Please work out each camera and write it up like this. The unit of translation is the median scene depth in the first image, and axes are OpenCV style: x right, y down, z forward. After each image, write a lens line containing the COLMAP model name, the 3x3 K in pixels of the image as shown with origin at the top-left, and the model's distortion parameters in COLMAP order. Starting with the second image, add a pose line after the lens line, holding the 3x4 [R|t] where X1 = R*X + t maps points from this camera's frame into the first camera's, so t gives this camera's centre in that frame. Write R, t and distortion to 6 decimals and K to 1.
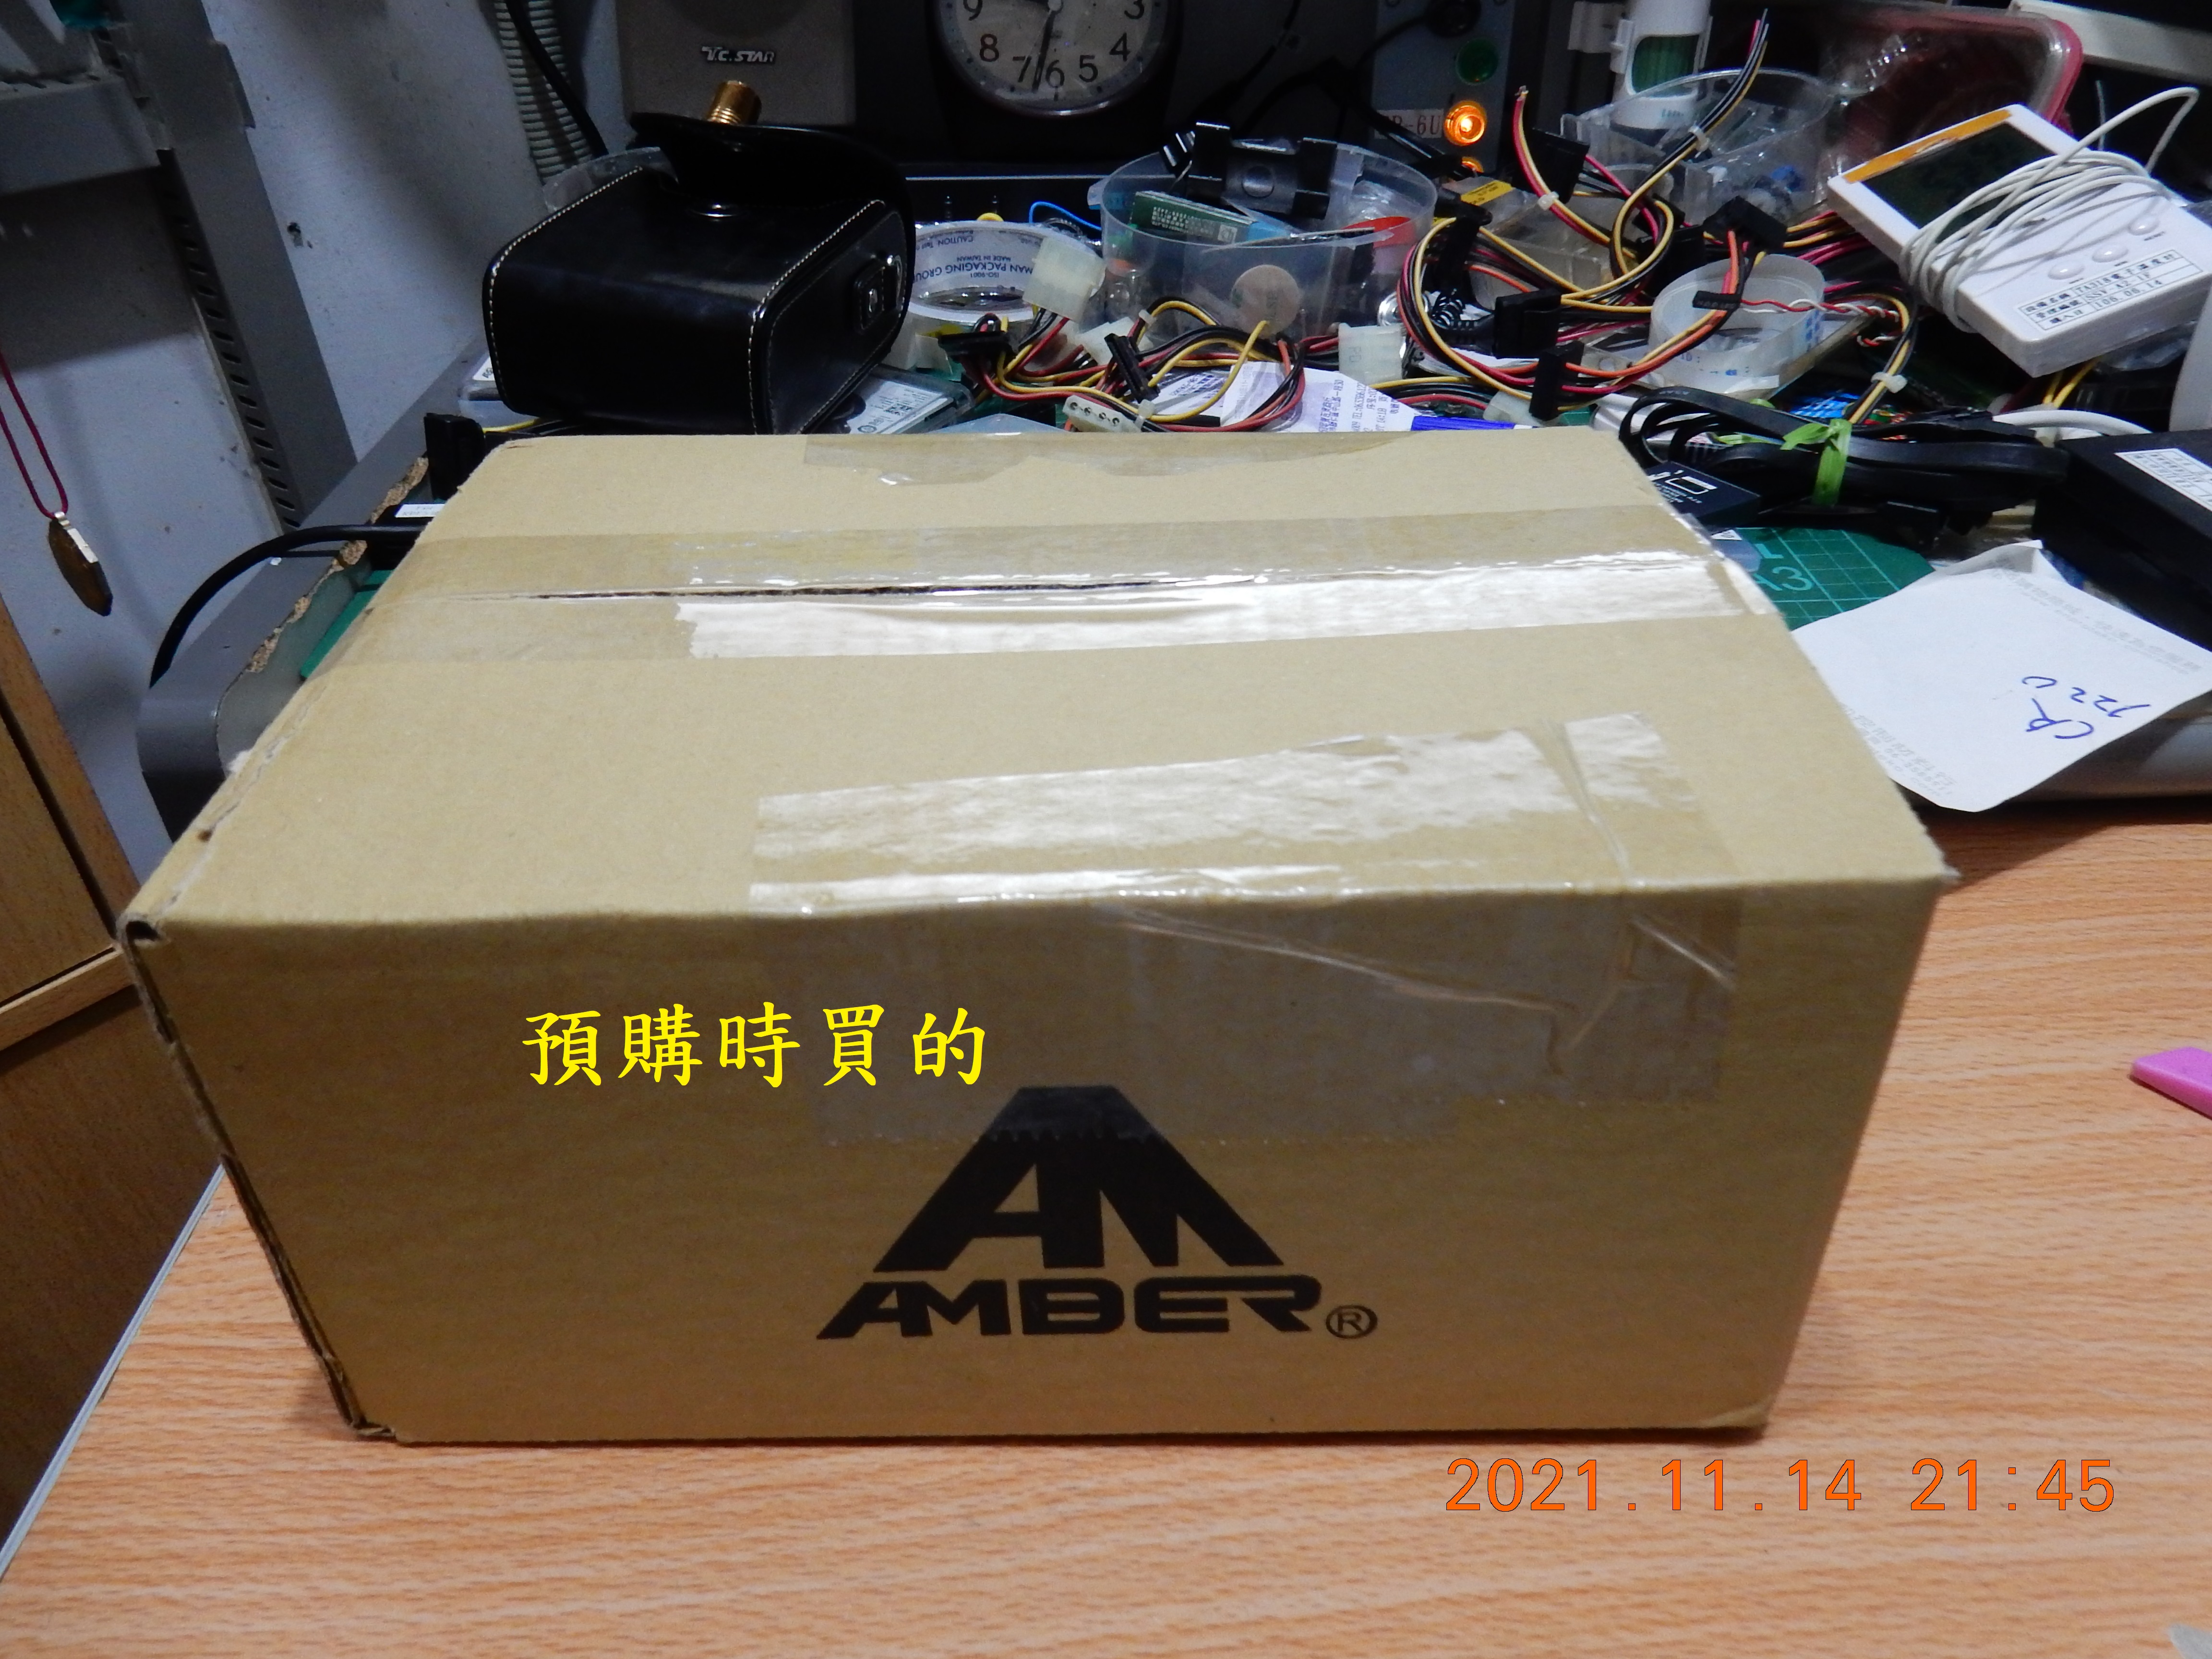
lens RADIAL K [[1632.8, 0, 1078.3], [0, 1632.8, 837.8], [0, 0, 1]] dist [0.014874, -0.017606]
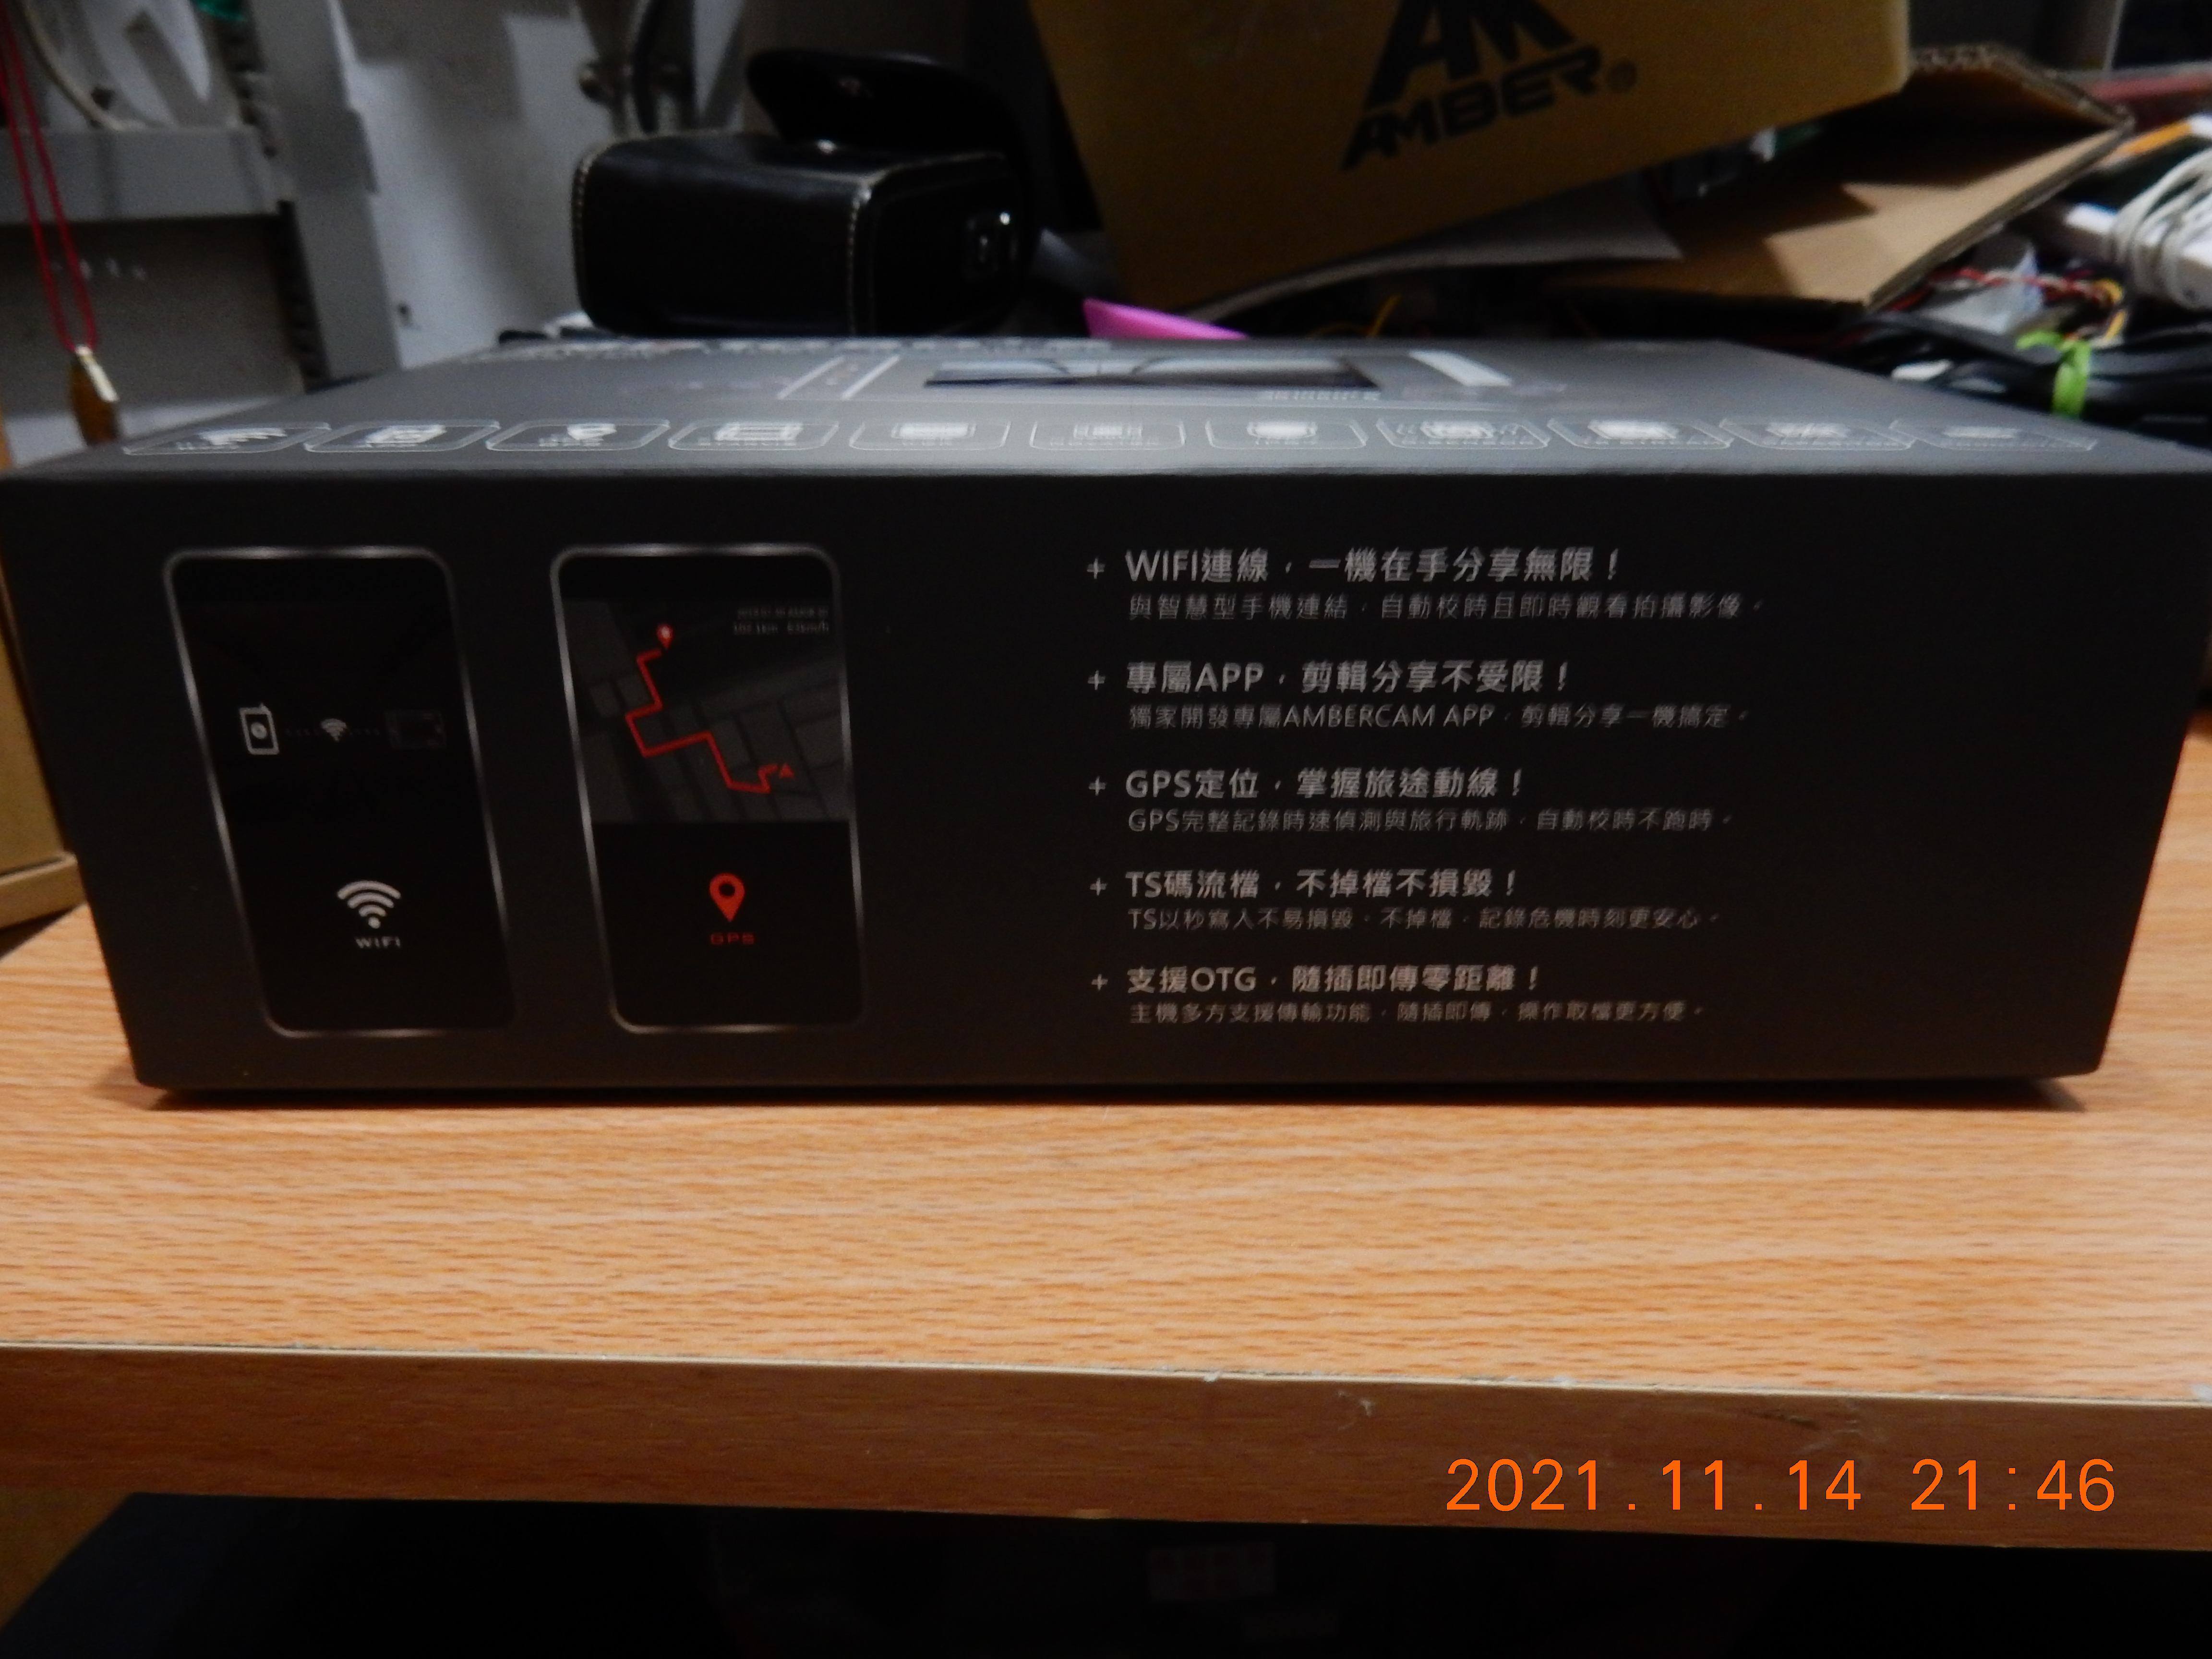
lens RADIAL K [[1632.8, 0, 1085.7], [0, 1632.8, 850.8], [0, 0, 1]] dist [0.014874, -0.017606]
pose [[0.998001, 0.045162, -0.044215, -0.031639], [-0.053822, 0.974027, -0.219944, 0.441795], [0.033133, 0.221884, 0.974510, 0.291179]]
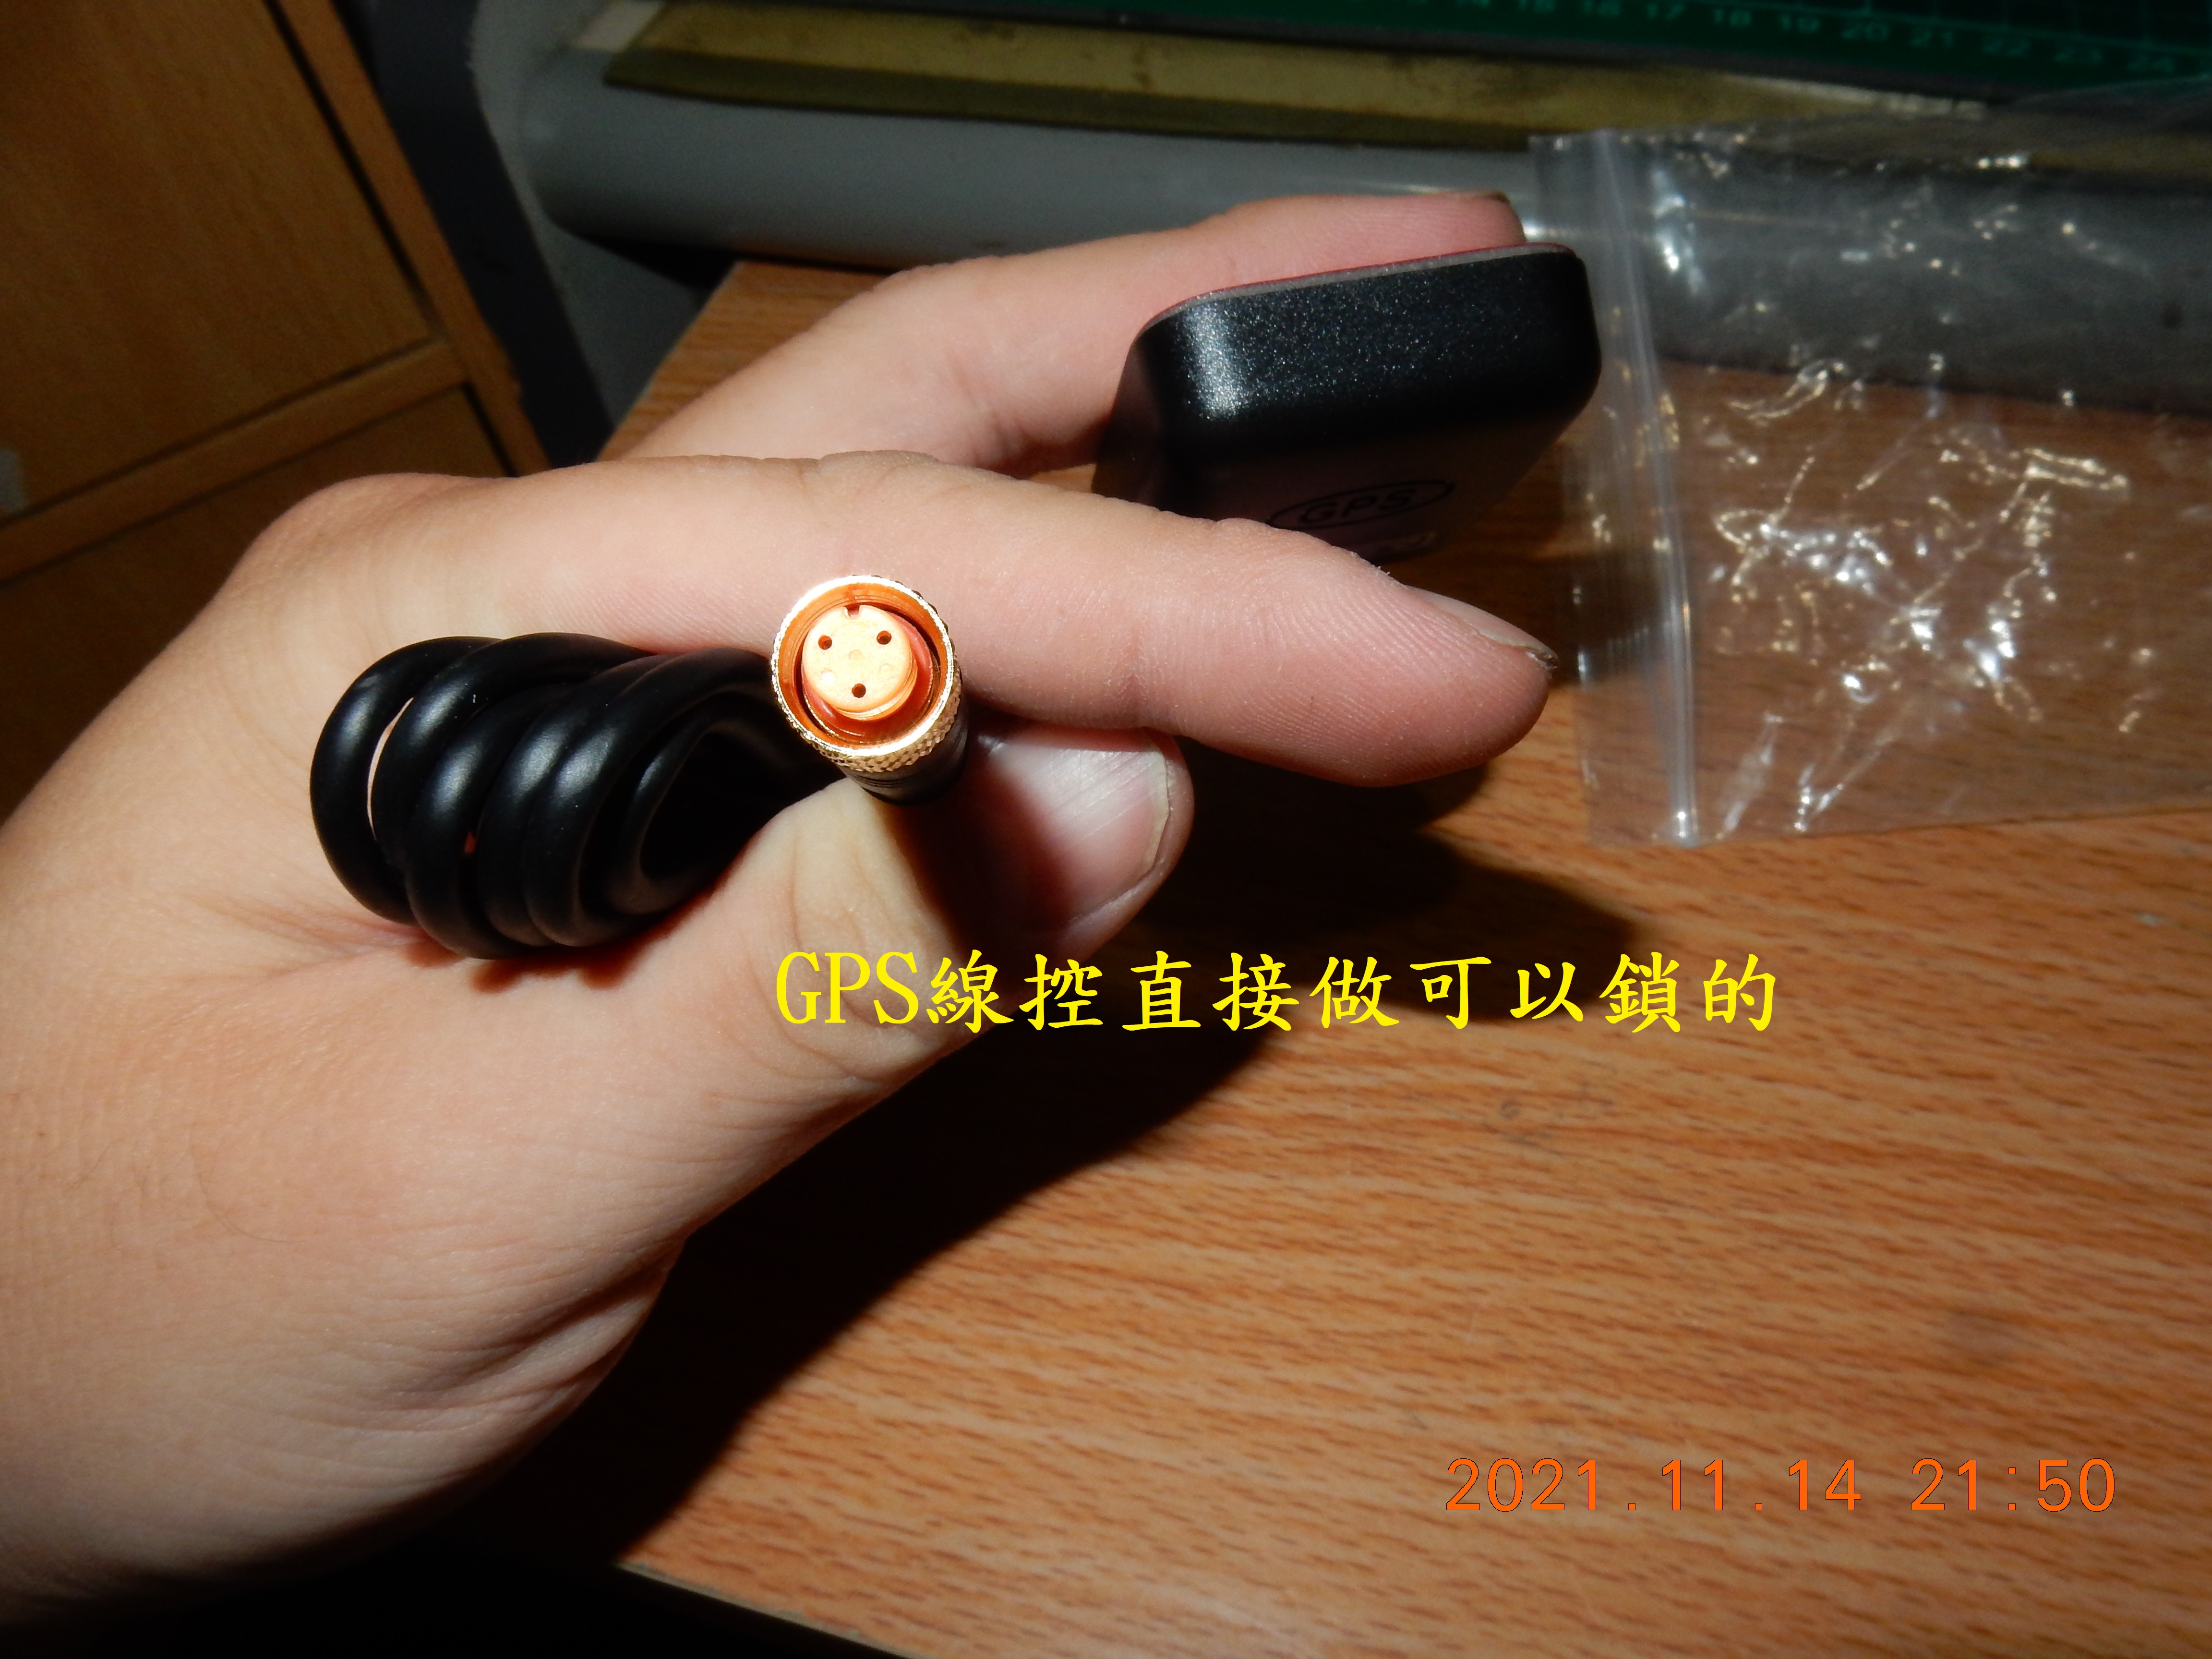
lens RADIAL K [[1632.8, 0, 1099.0], [0, 1632.8, 831.3], [0, 0, 1]] dist [0.014874, -0.017606]
pose [[0.955560, 0.195403, -0.220732, -0.086248], [-0.114560, 0.936048, 0.332701, 0.011048], [0.271627, -0.292629, 0.916836, 0.456853]]
